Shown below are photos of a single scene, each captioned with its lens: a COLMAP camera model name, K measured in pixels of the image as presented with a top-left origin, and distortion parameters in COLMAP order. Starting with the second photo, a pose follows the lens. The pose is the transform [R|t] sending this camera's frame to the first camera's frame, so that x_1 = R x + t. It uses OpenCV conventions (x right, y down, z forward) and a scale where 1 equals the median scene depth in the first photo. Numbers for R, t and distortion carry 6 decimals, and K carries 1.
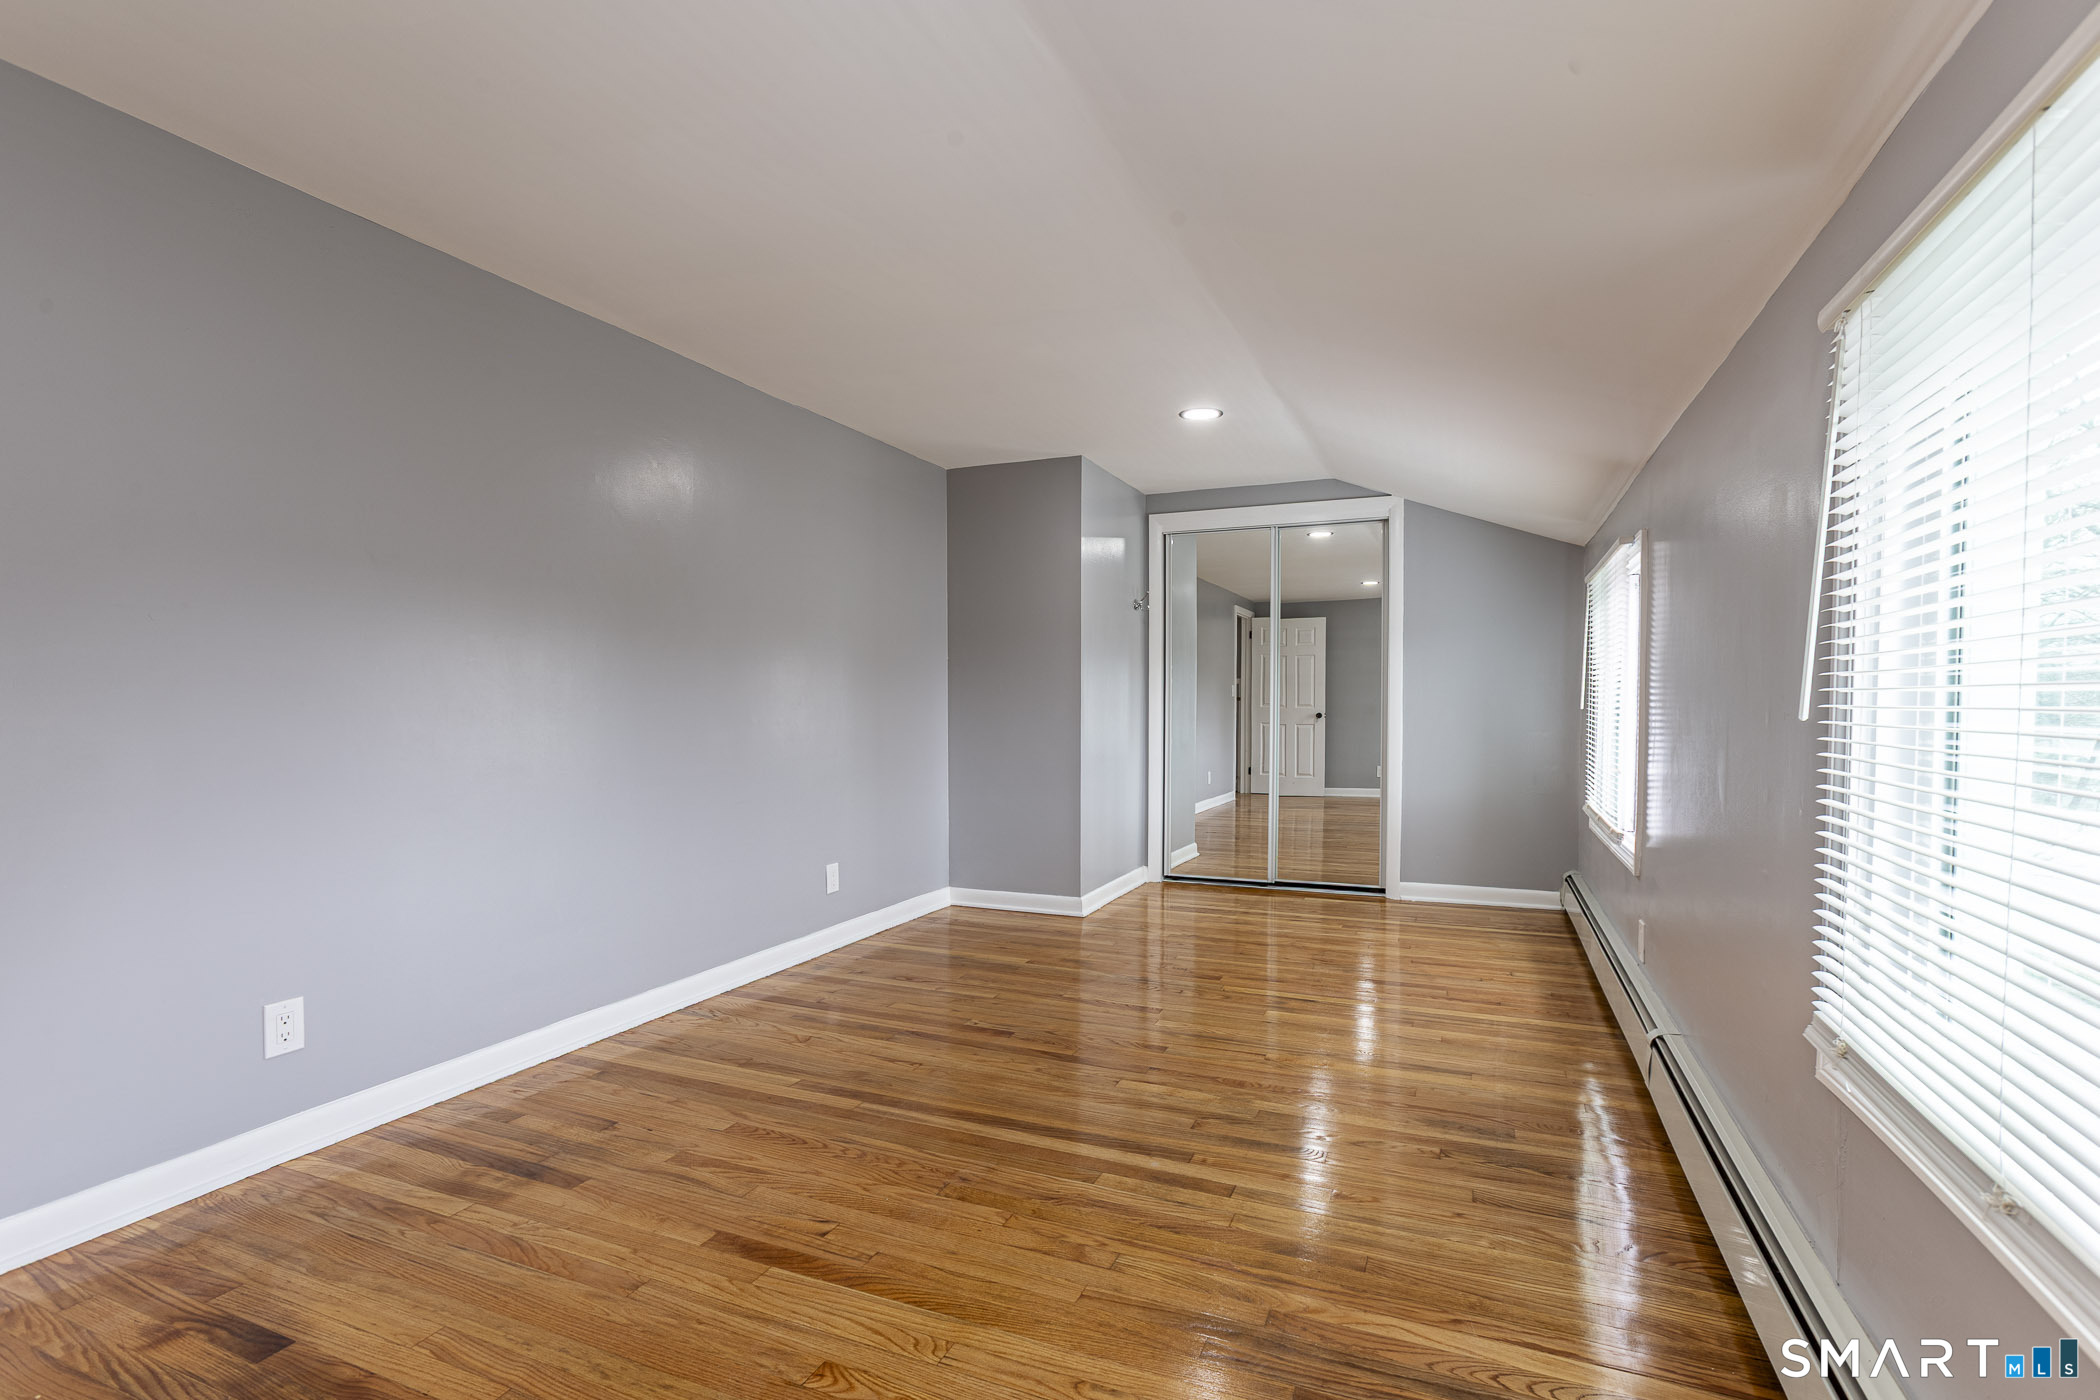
lens RADIAL K [[954.9, 0, 1050.3], [0, 954.9, 706.0], [0, 0, 1]] dist [-0.008028, 0.005049]
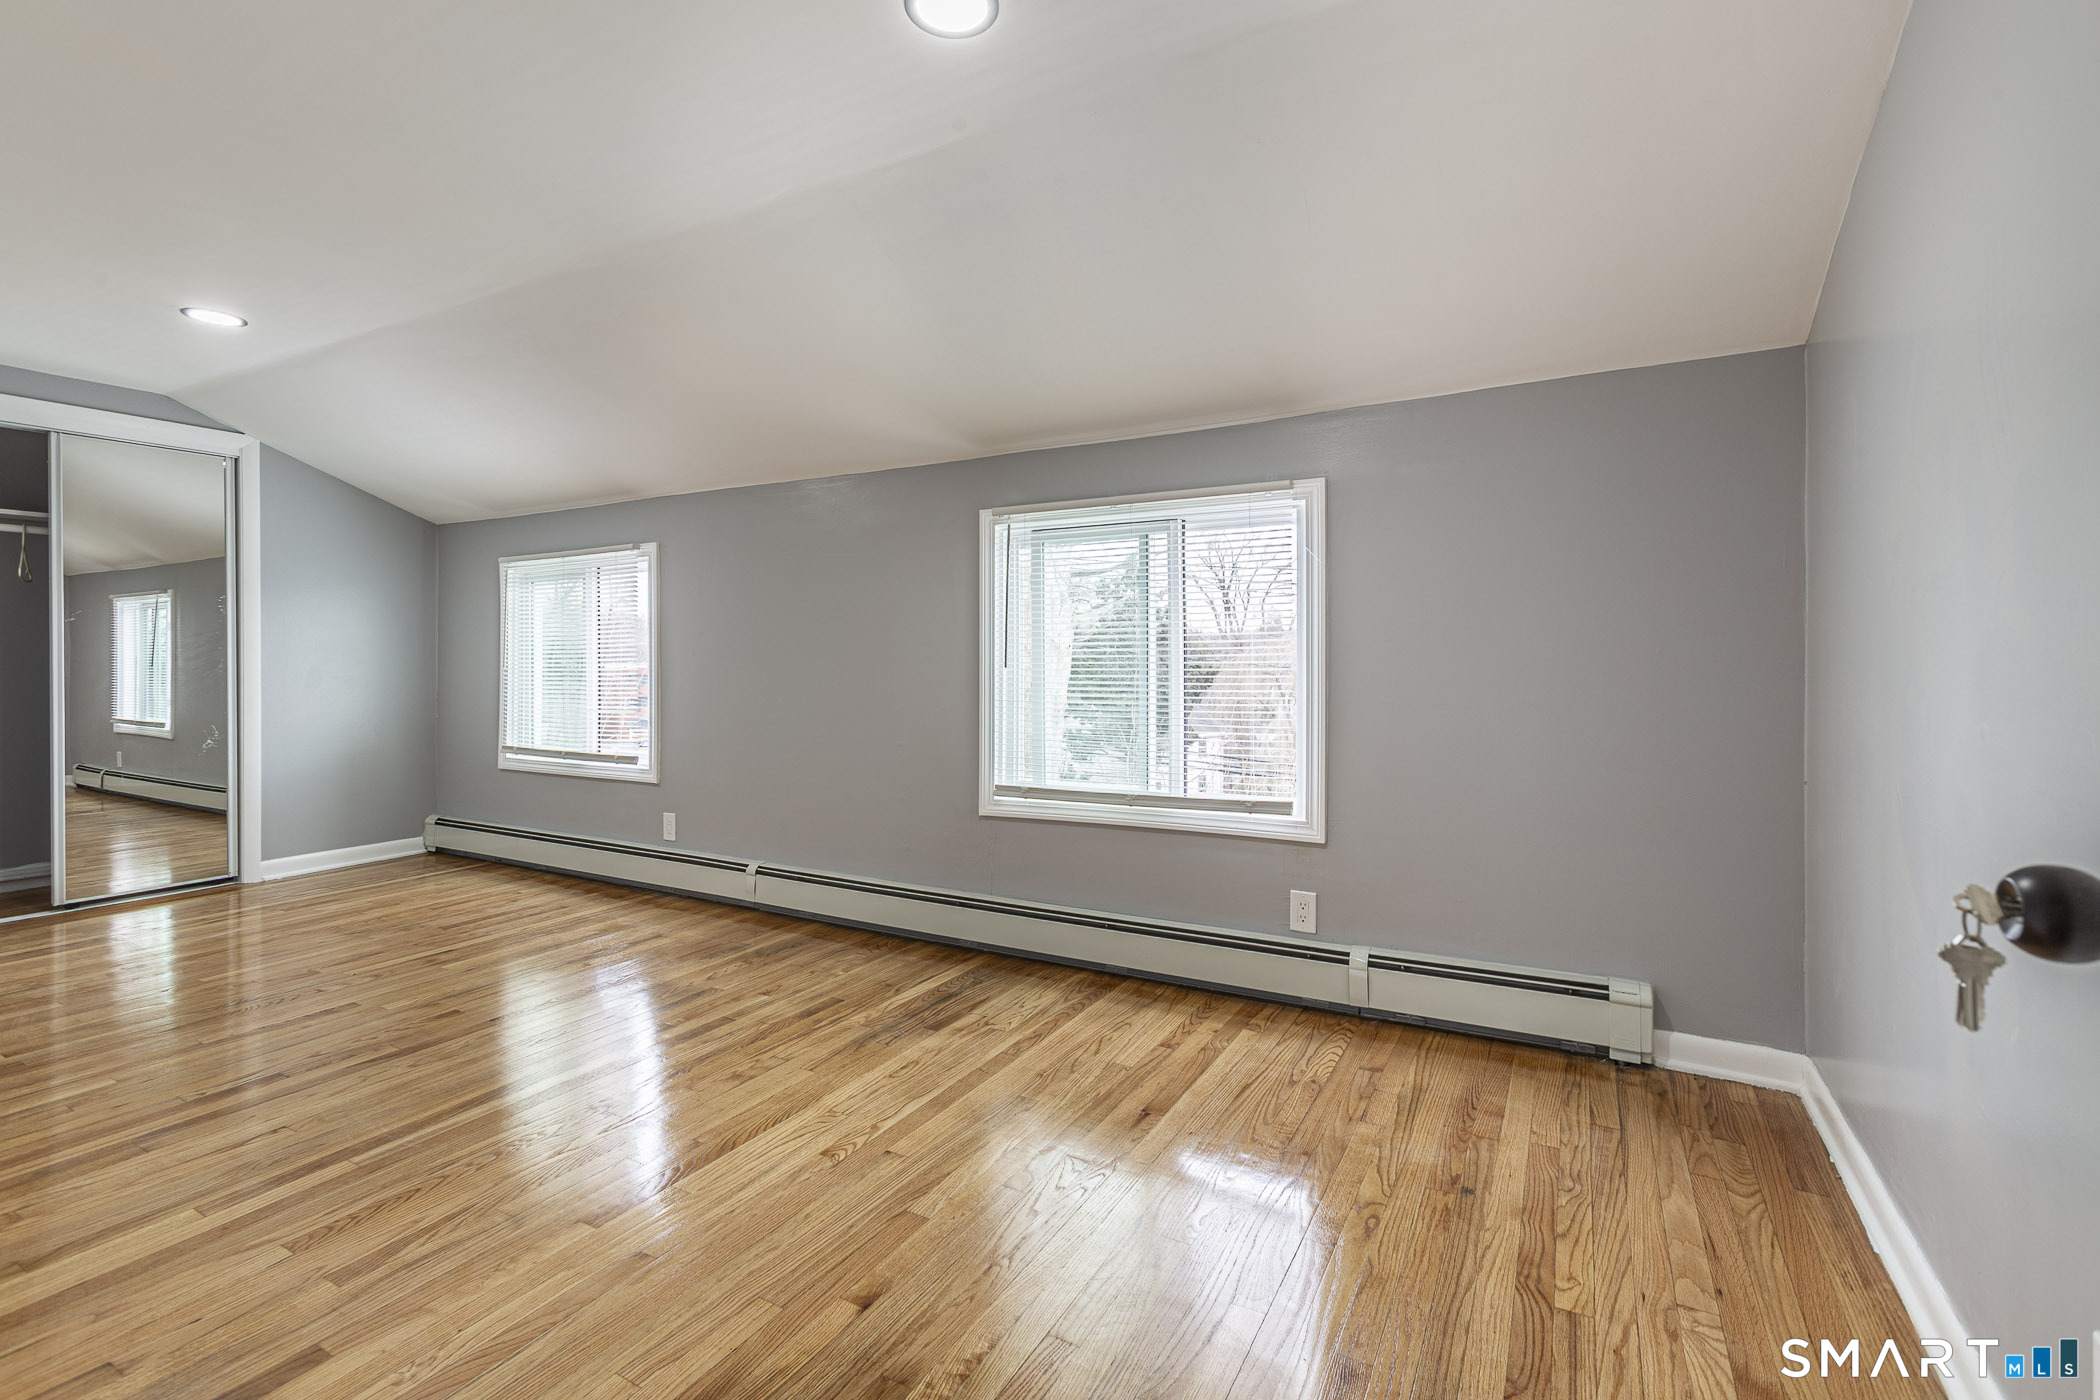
lens RADIAL K [[954.9, 0, 1040.1], [0, 954.9, 679.9], [0, 0, 1]] dist [-0.008028, 0.005049]
pose [[0.116203, -0.017922, 0.993064, -0.951758], [0.004855, 0.999835, 0.017476, -0.003653], [-0.993214, 0.002791, 0.116271, 0.330473]]
